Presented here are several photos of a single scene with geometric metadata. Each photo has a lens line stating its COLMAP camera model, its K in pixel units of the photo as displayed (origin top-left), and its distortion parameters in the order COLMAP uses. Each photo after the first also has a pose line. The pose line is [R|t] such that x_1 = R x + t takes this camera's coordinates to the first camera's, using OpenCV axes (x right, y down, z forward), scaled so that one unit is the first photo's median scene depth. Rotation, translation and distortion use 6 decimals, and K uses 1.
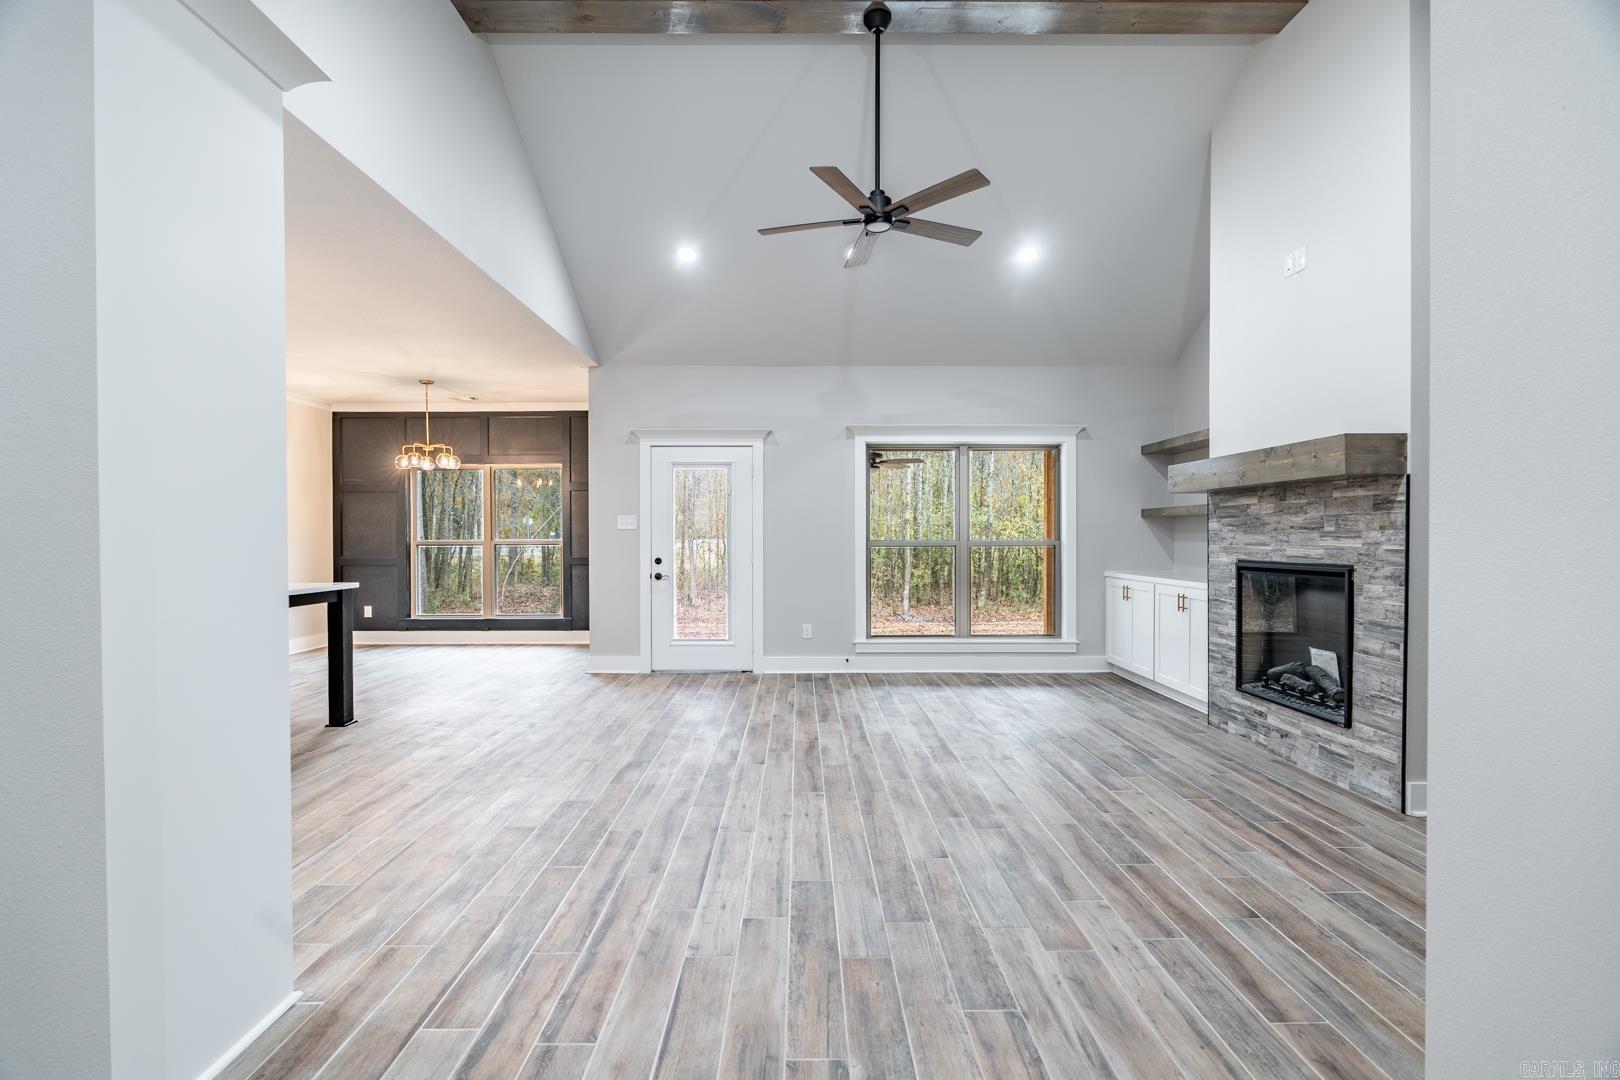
lens RADIAL K [[743.8, 0, 815.4], [0, 743.8, 536.8], [0, 0, 1]] dist [-0.002626, 0.000556]
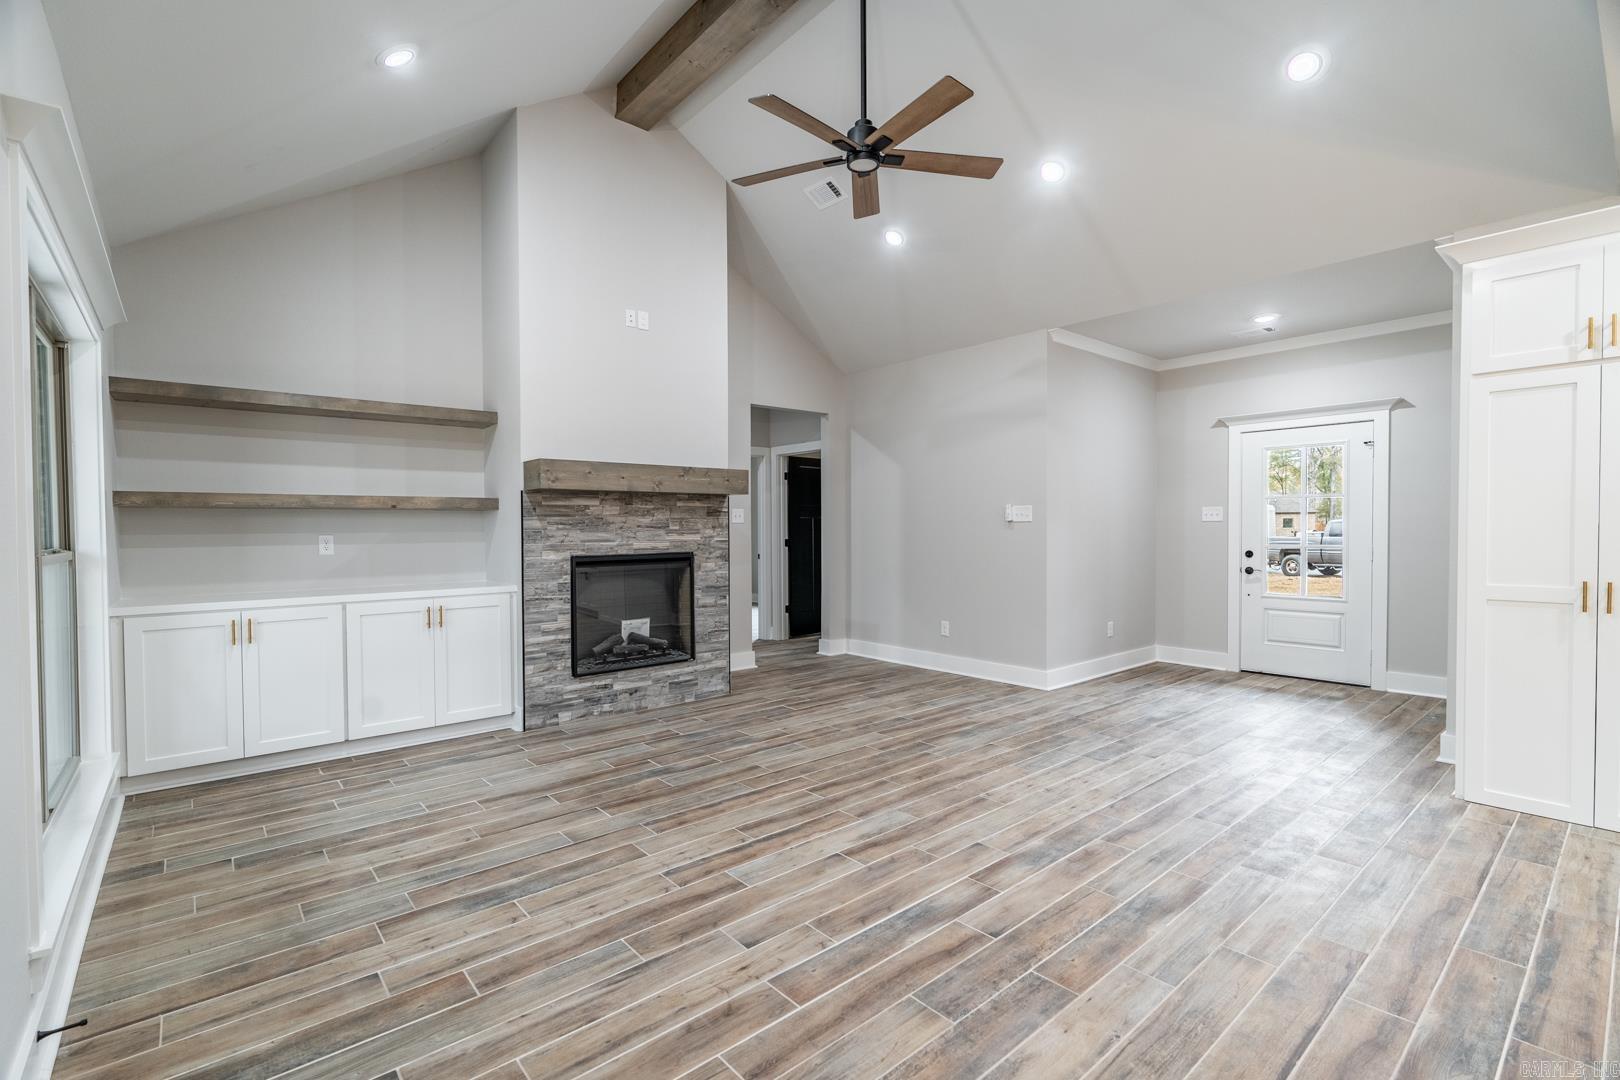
lens RADIAL K [[743.8, 0, 801.2], [0, 743.8, 538.5], [0, 0, 1]] dist [-0.002626, 0.000556]
pose [[-0.638108, -0.001646, 0.769945, -0.538136], [0.010779, 0.999881, 0.011071, -0.003005], [-0.769872, 0.015364, -0.638014, 1.648041]]
